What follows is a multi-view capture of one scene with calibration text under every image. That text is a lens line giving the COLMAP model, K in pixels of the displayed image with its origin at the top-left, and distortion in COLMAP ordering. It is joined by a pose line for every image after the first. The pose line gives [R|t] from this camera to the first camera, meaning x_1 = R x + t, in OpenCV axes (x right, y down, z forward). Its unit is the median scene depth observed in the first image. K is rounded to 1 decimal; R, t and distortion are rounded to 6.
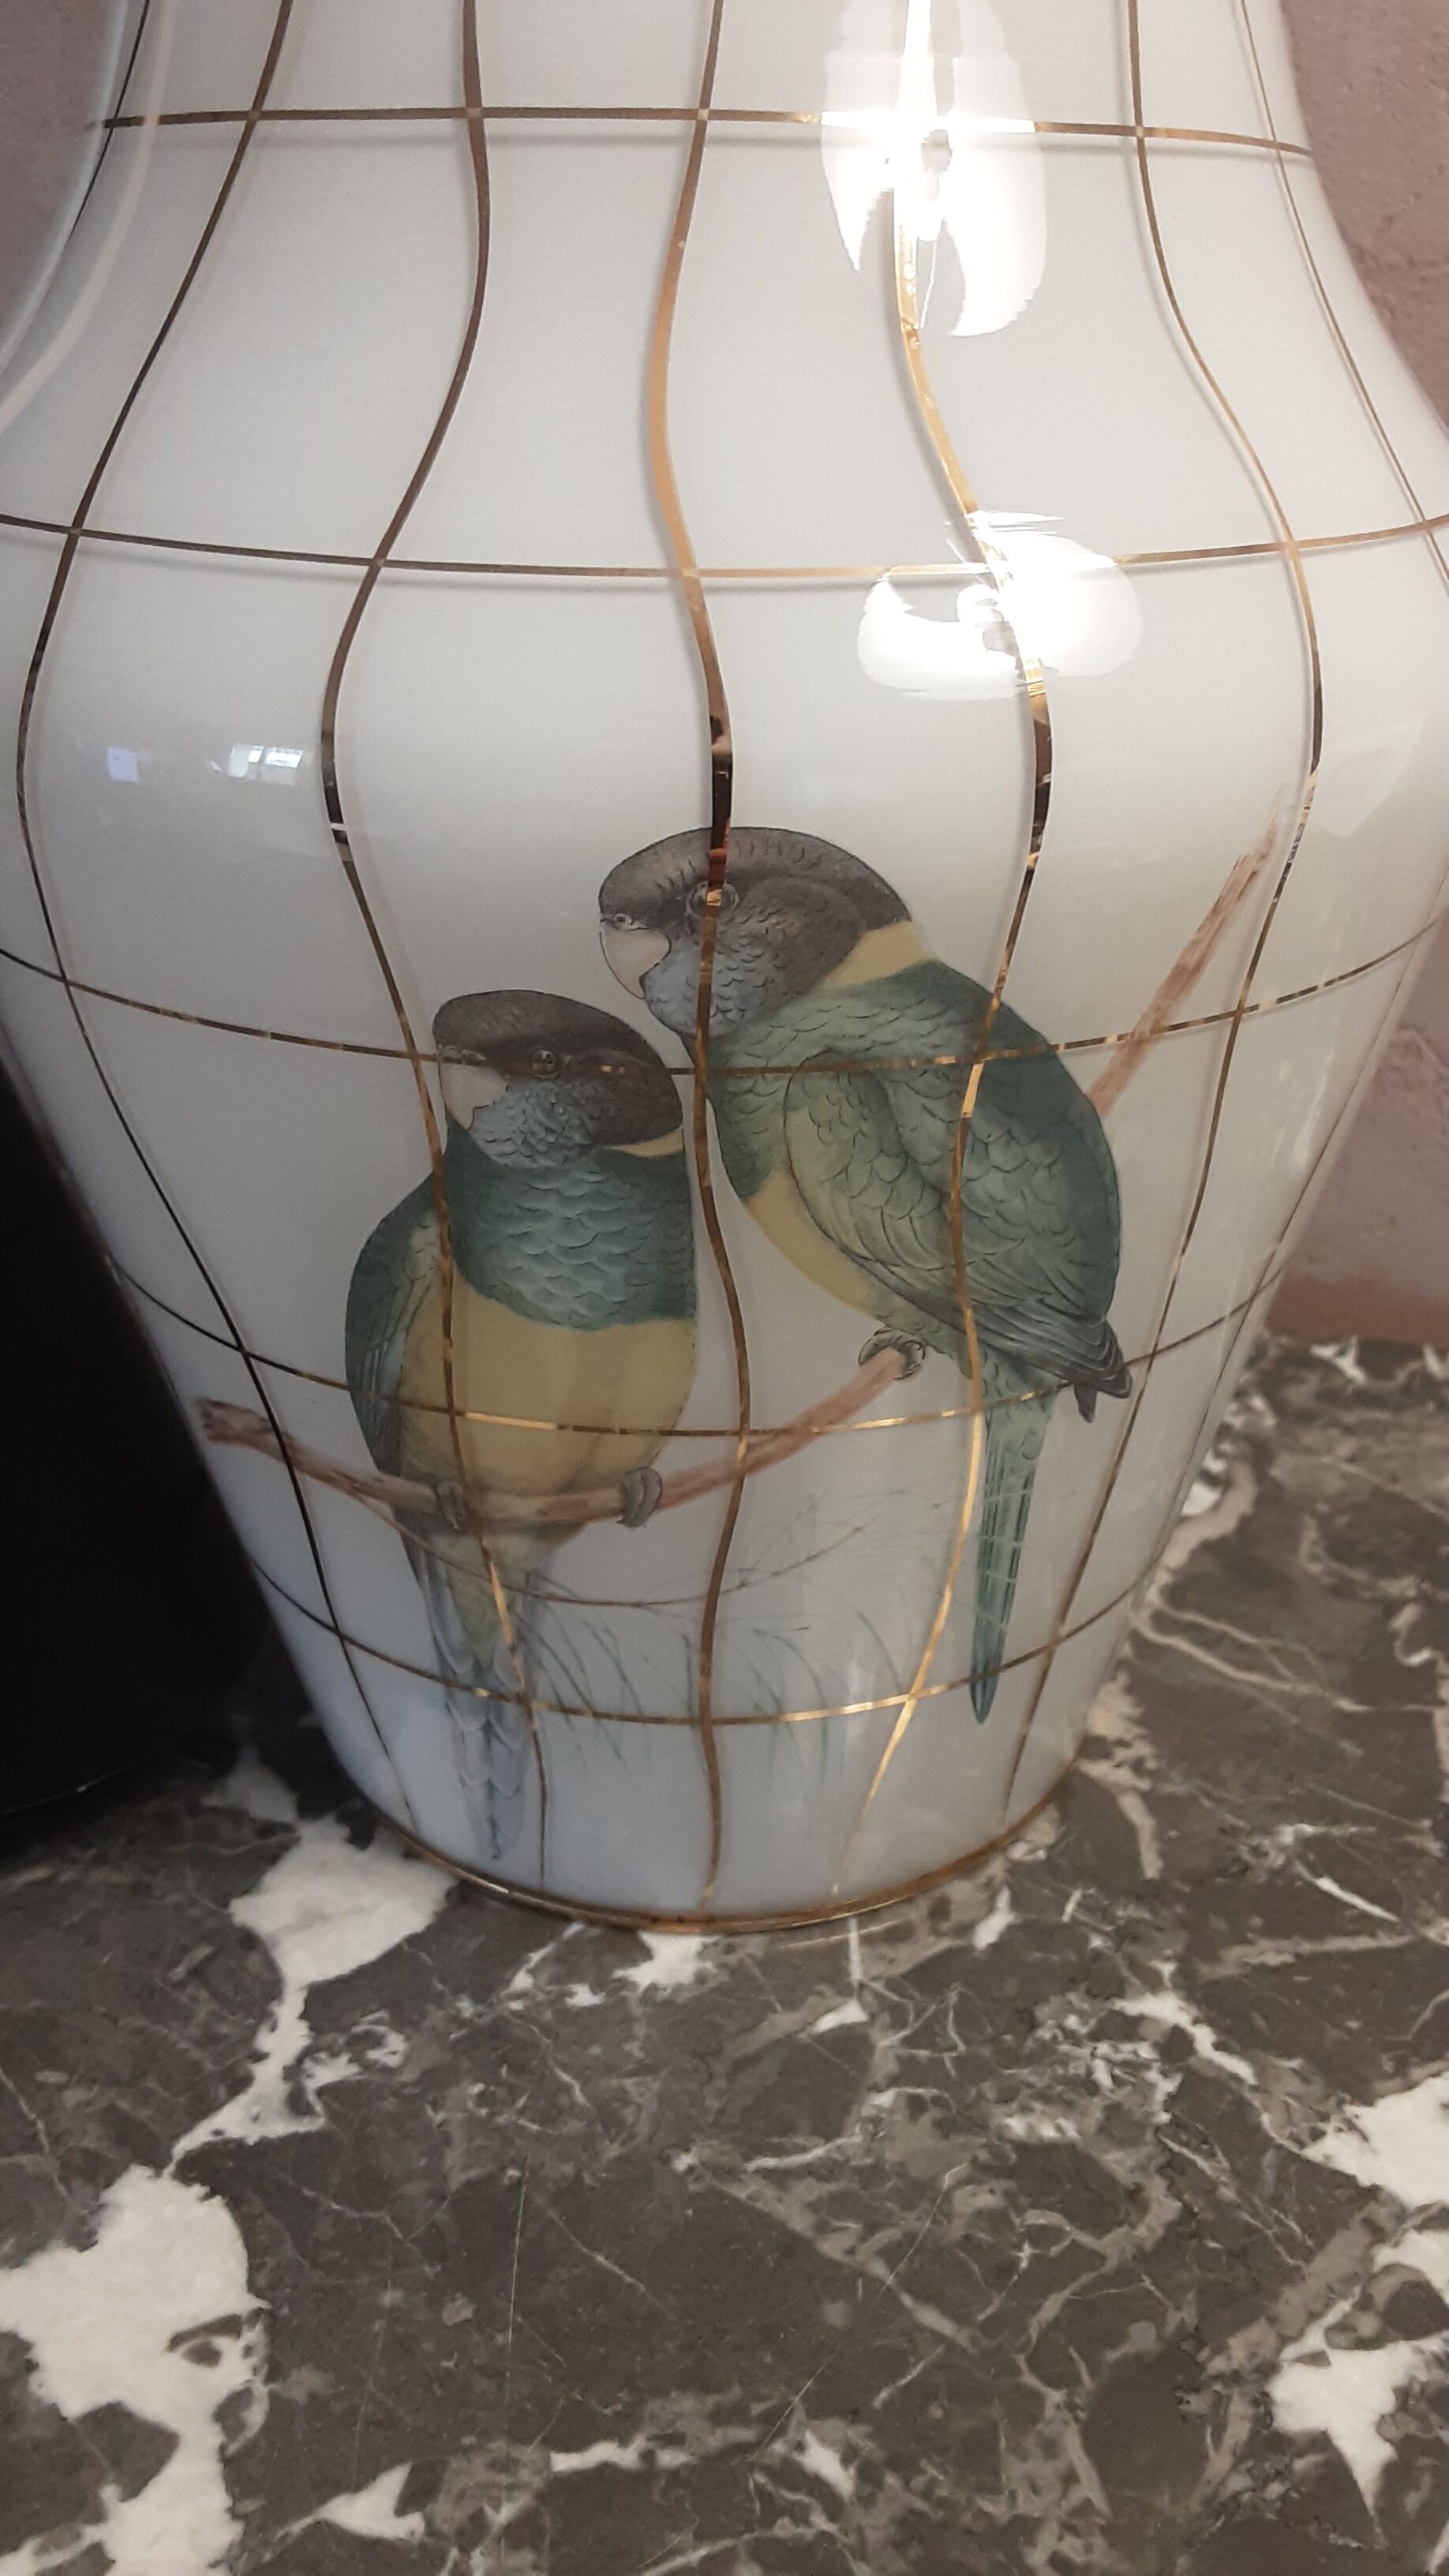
lens RADIAL K [[2106.9, 0, 742.4], [0, 2106.9, 1254.2], [0, 0, 1]] dist [0.124904, -0.202801]
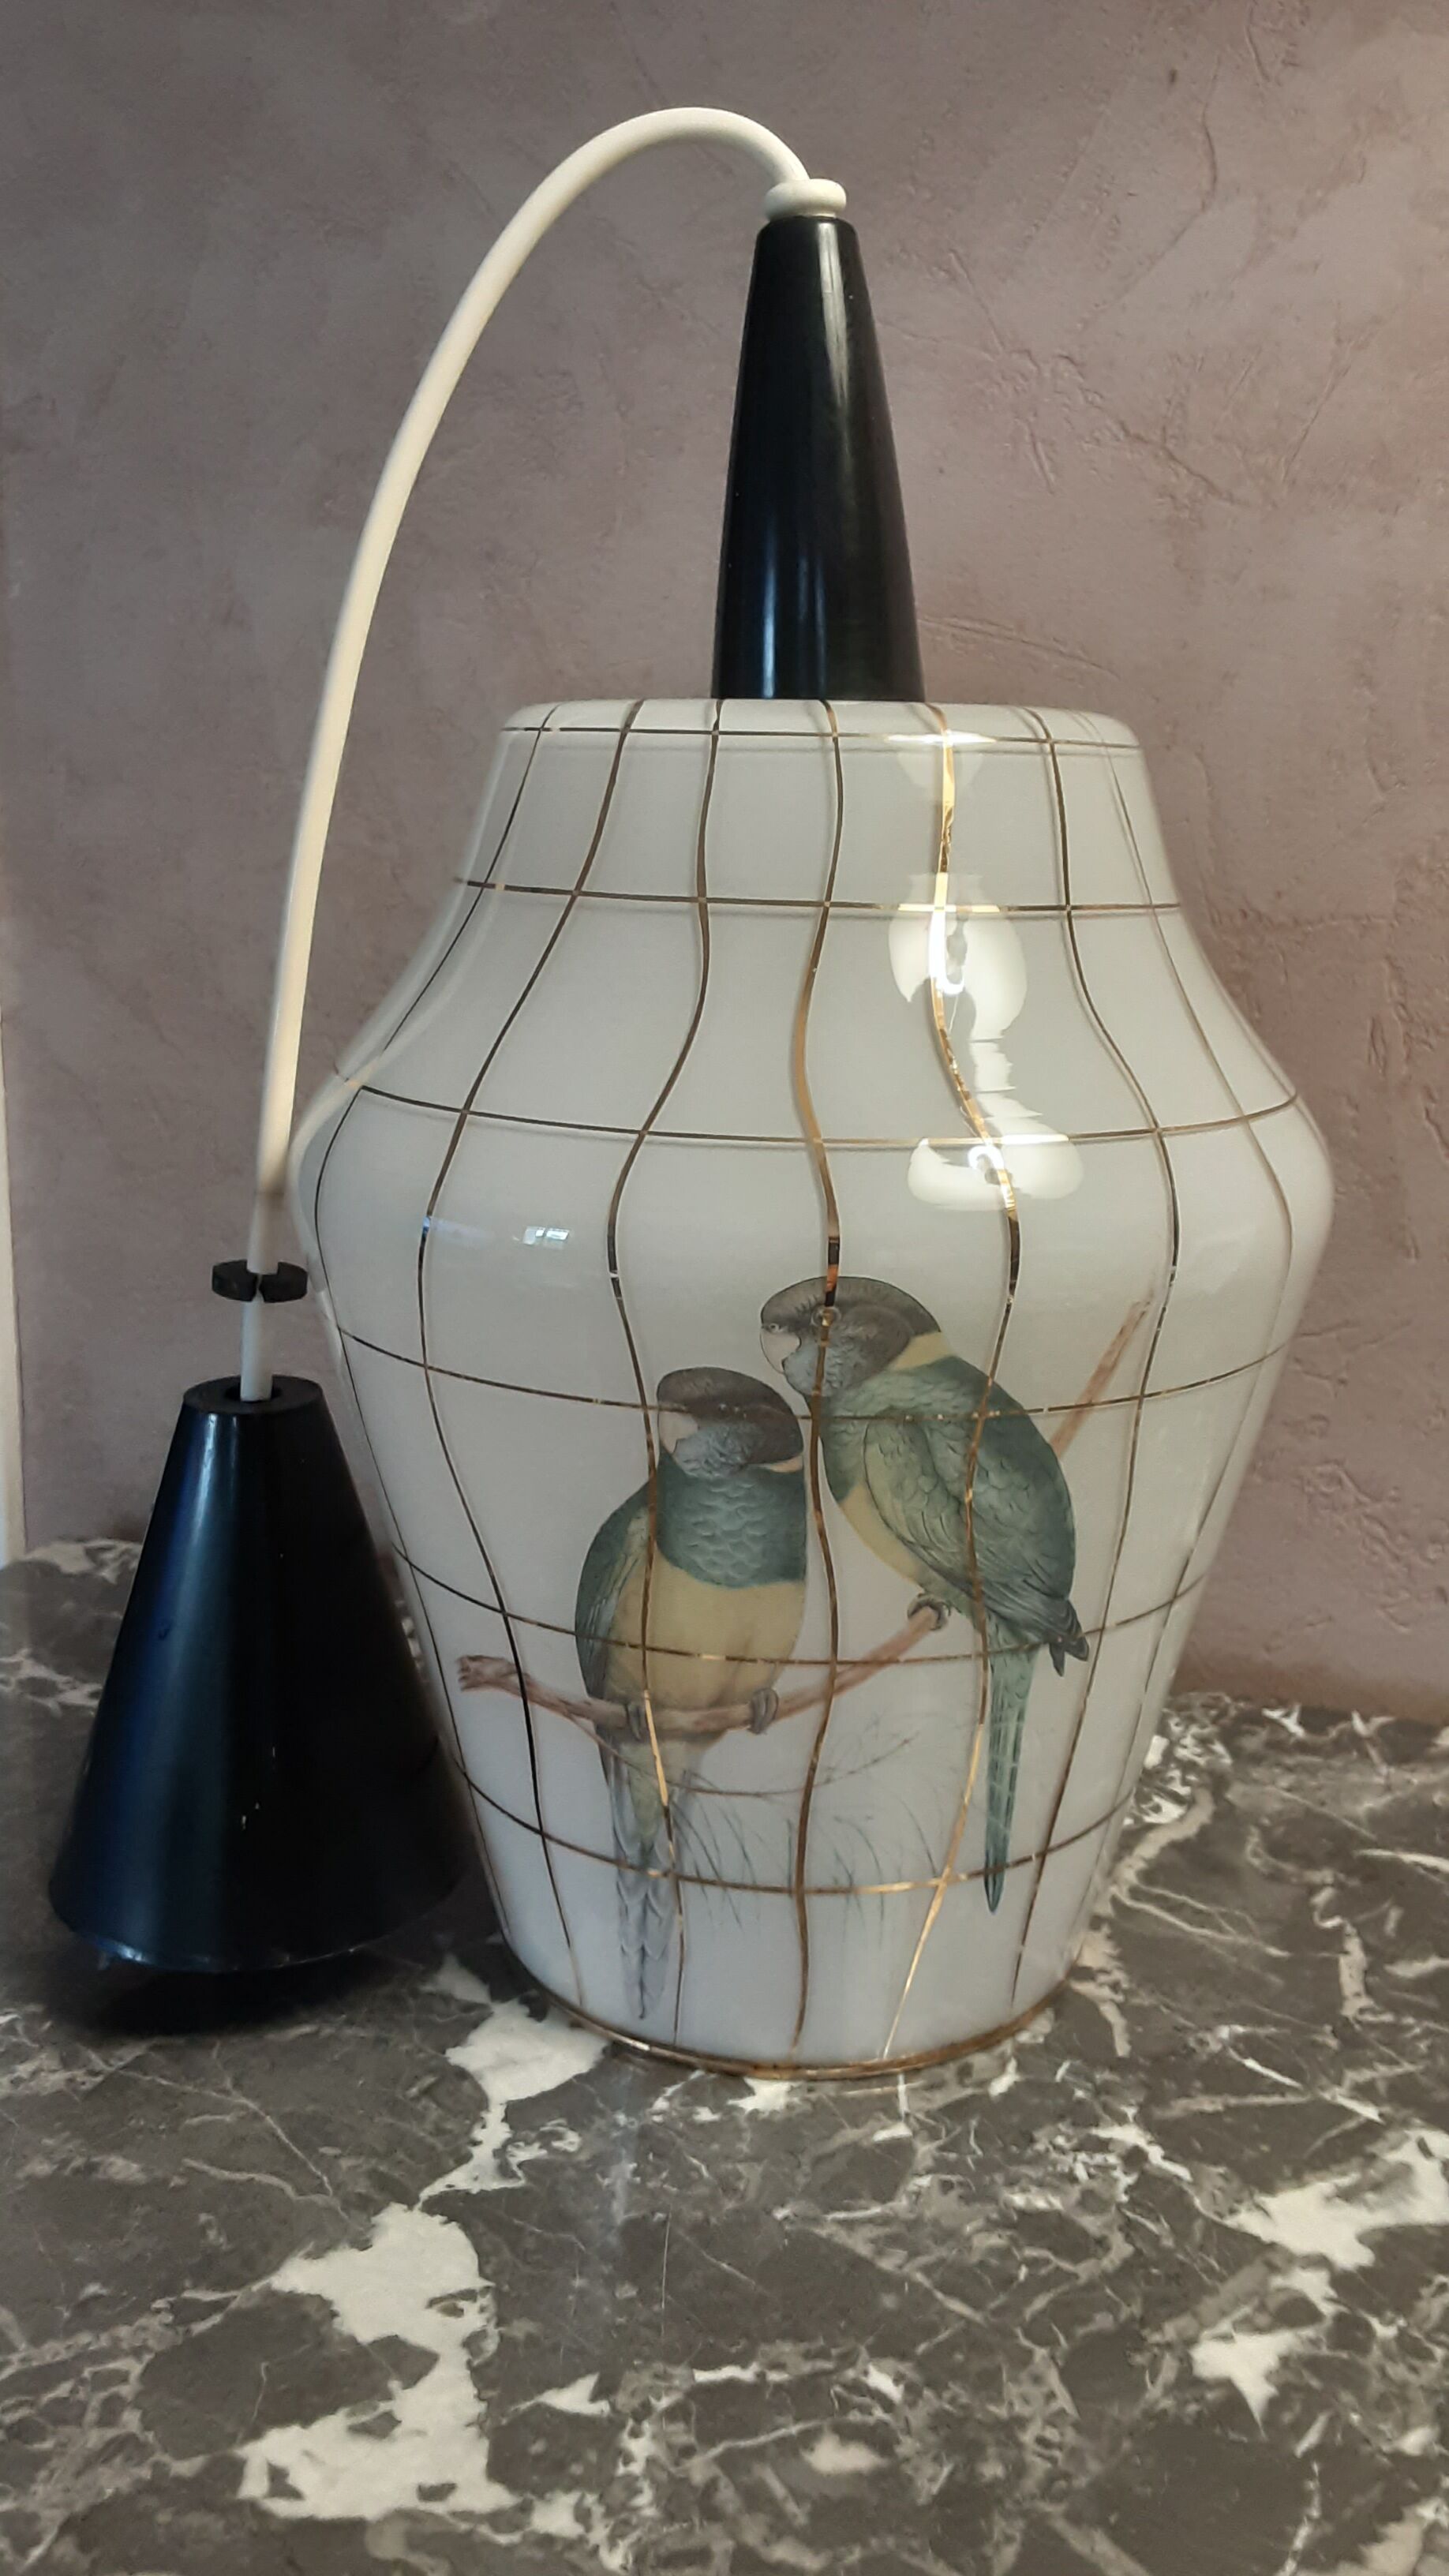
lens RADIAL K [[2096.9, 0, 748.9], [0, 2096.9, 1263.6], [0, 0, 1]] dist [0.134638, -0.230902]
pose [[0.999662, 0.018352, -0.018389, -0.037285], [-0.022040, 0.973823, -0.226238, 0.146034], [0.013756, 0.226567, 0.973898, -0.556067]]
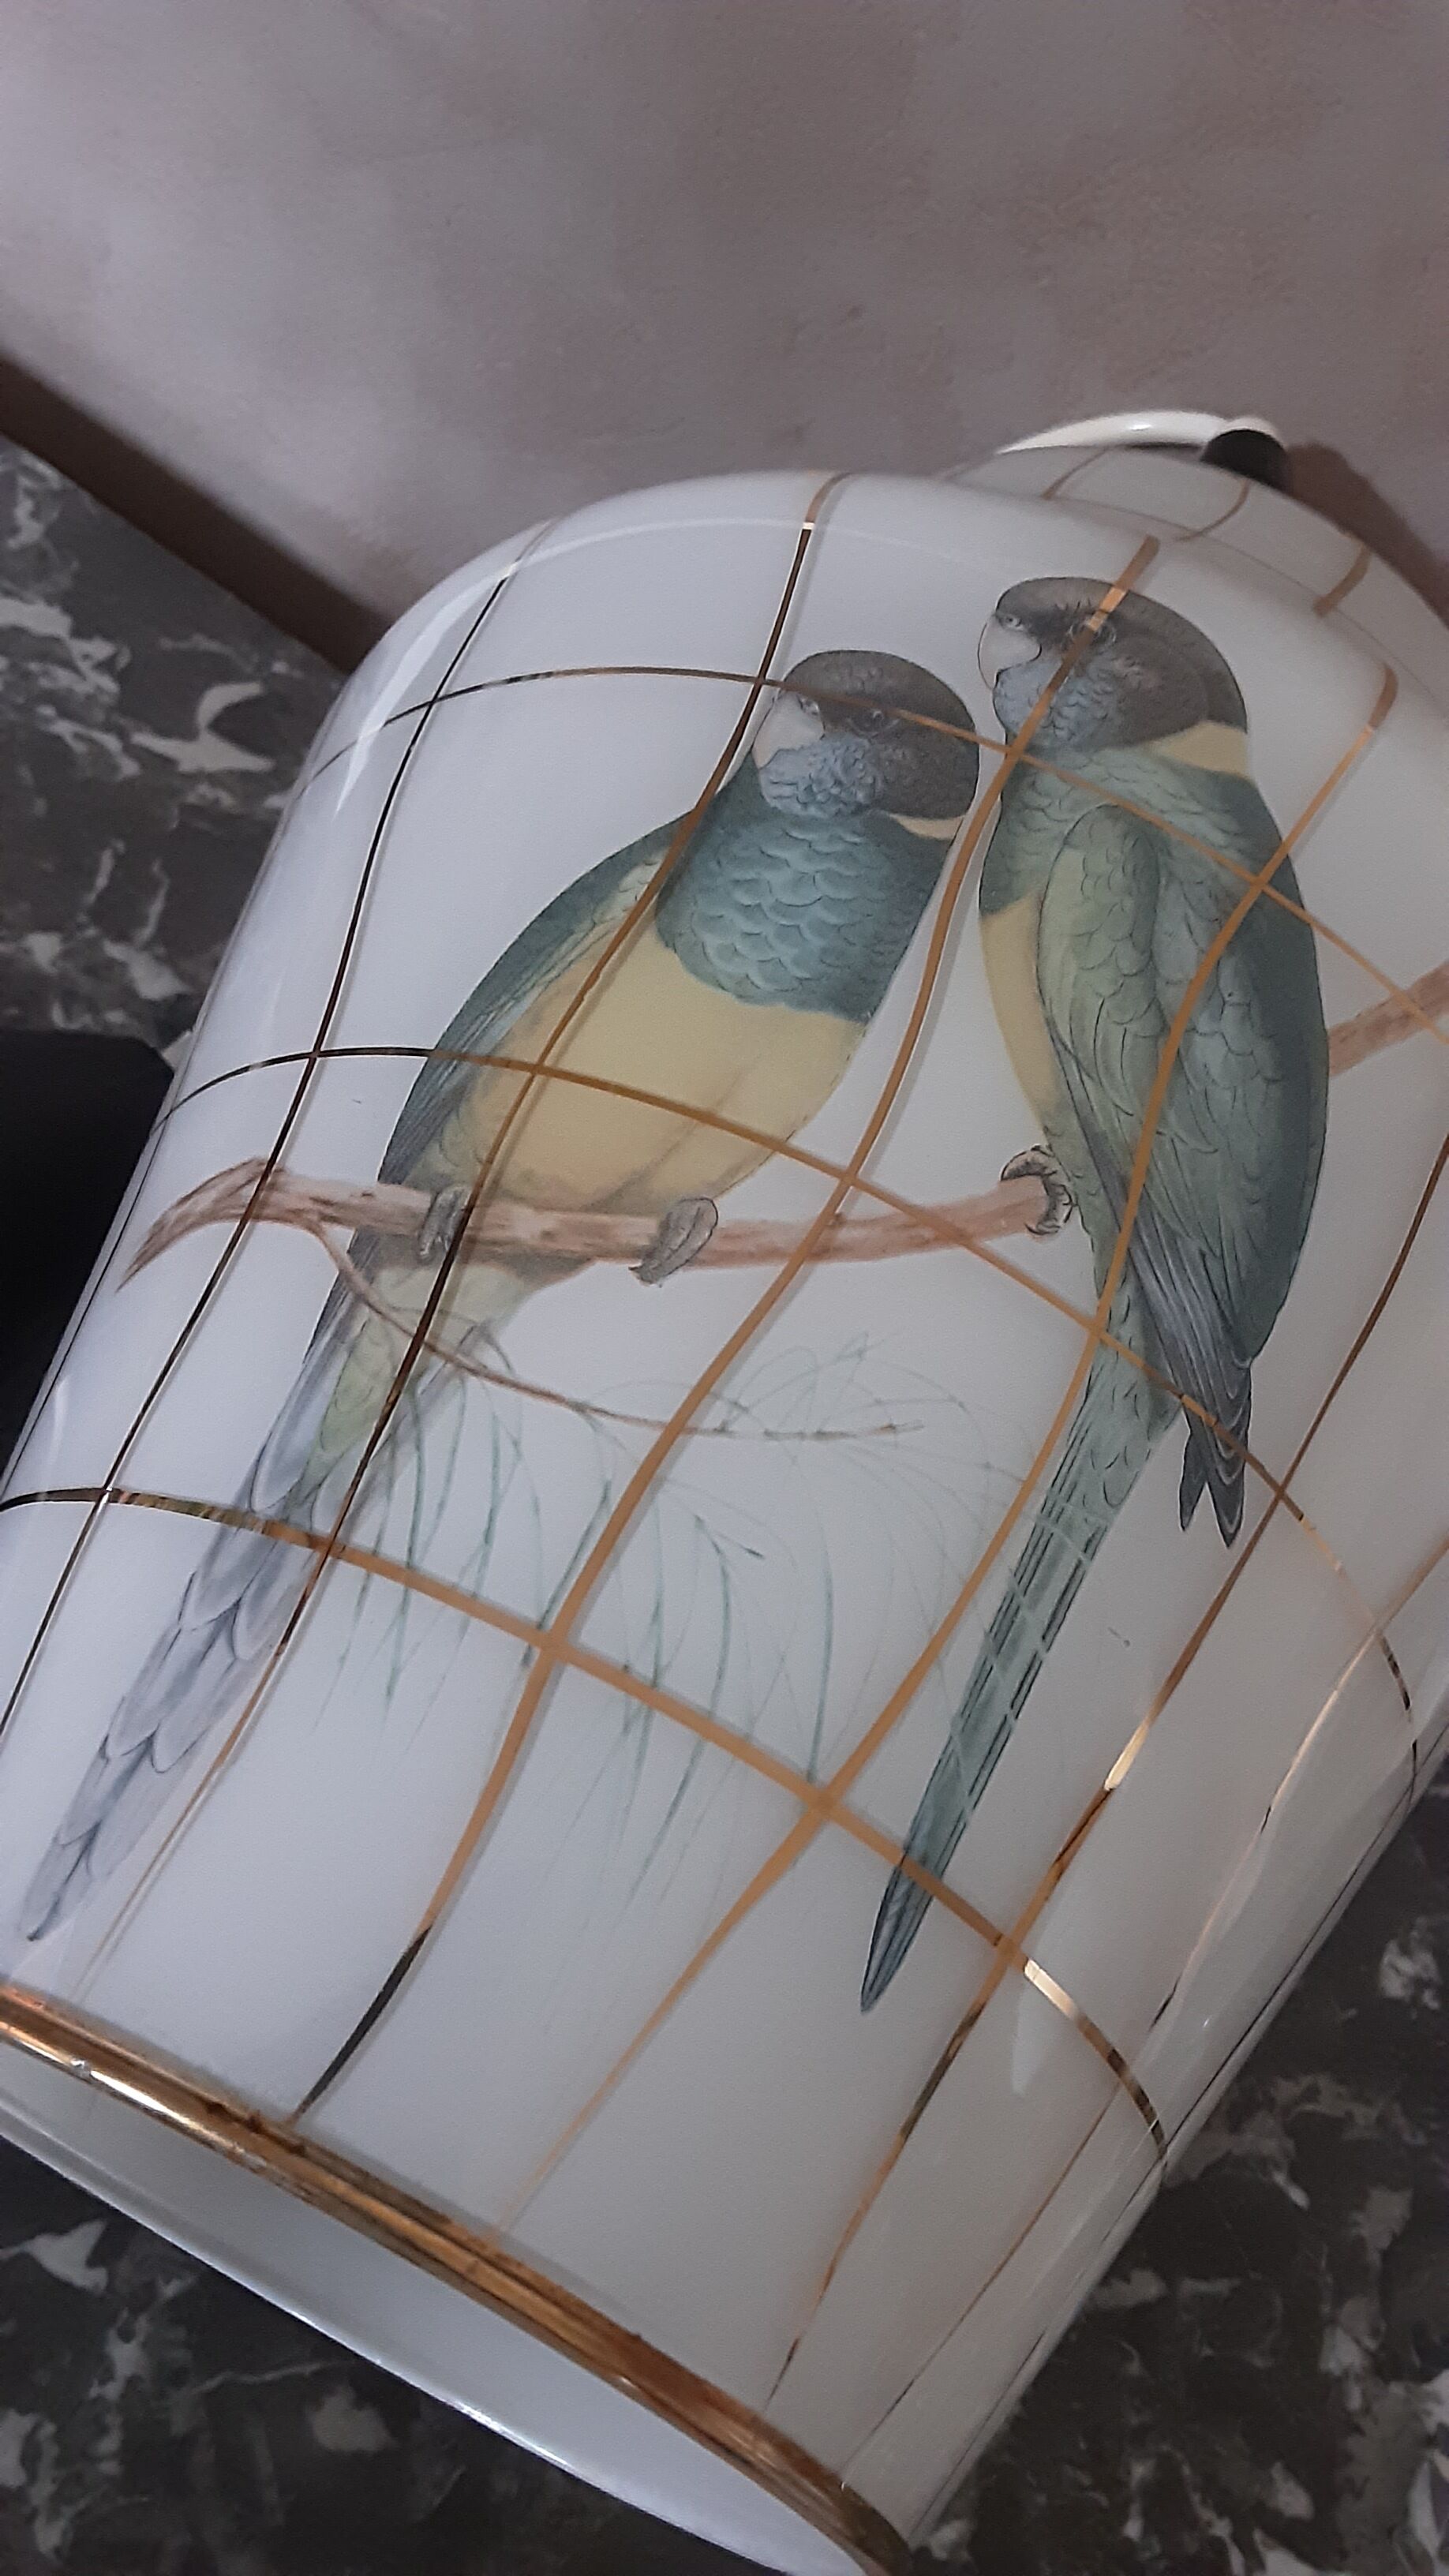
lens RADIAL K [[2096.9, 0, 748.9], [0, 2096.9, 1263.6], [0, 0, 1]] dist [0.134638, -0.230902]
pose [[0.901625, 0.401530, -0.160765, 0.110263], [-0.341827, 0.433783, -0.833659, 0.788947], [-0.265002, 0.806601, 0.528363, 0.575813]]
